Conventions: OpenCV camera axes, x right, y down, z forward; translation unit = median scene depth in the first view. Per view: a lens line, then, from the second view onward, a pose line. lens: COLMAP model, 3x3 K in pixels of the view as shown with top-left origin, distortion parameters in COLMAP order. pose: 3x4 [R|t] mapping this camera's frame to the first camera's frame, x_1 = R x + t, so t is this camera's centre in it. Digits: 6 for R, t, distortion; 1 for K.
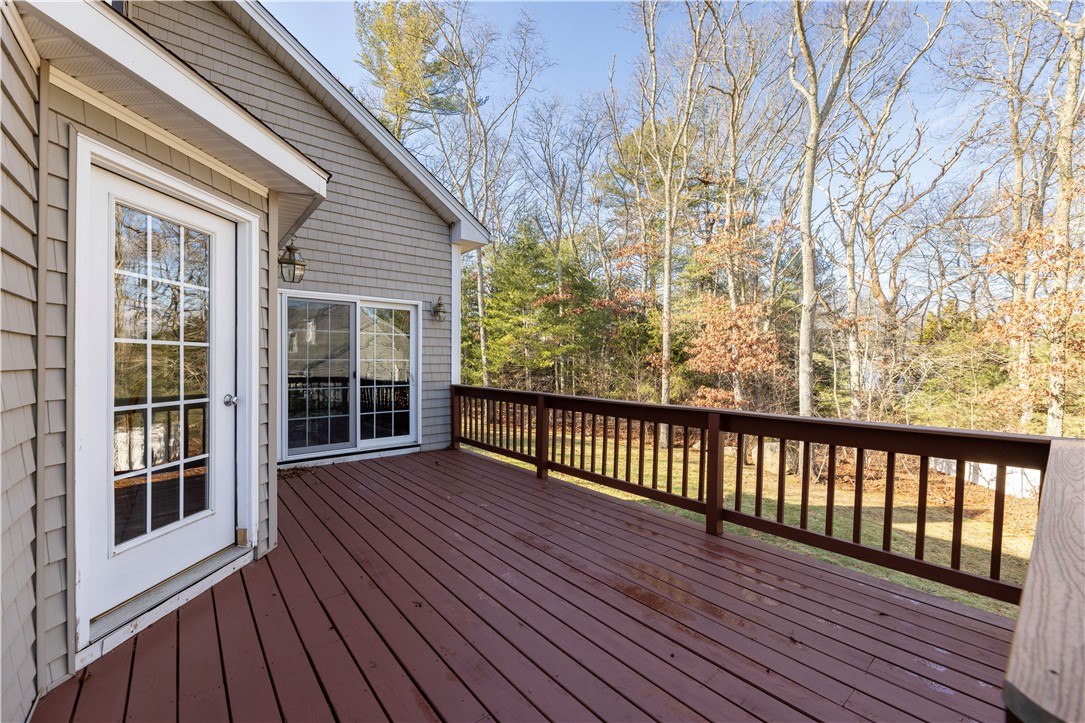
lens RADIAL K [[436.7, 0, 542.1], [0, 436.7, 359.2], [0, 0, 1]] dist [-0.003704, -0.000152]
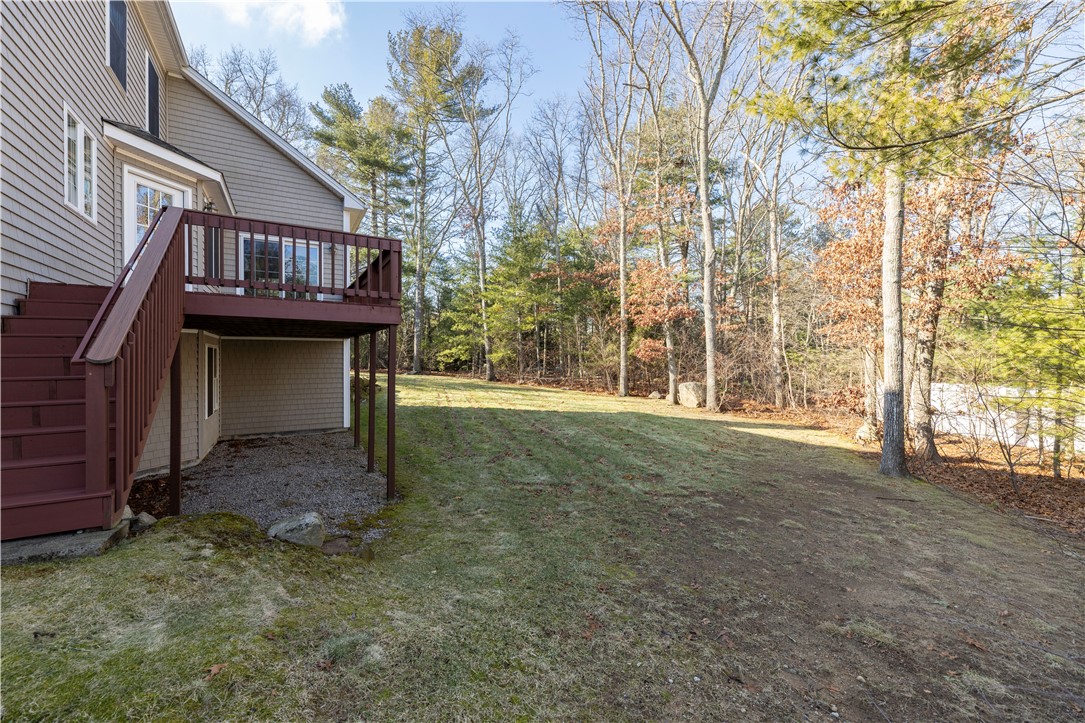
lens RADIAL K [[436.7, 0, 543.6], [0, 436.7, 361.4], [0, 0, 1]] dist [-0.003704, -0.000152]
pose [[0.987261, 0.000422, -0.159111, 0.916345], [0.001676, 0.999913, 0.013051, 0.336388], [0.159103, -0.013152, 0.987174, -0.635060]]
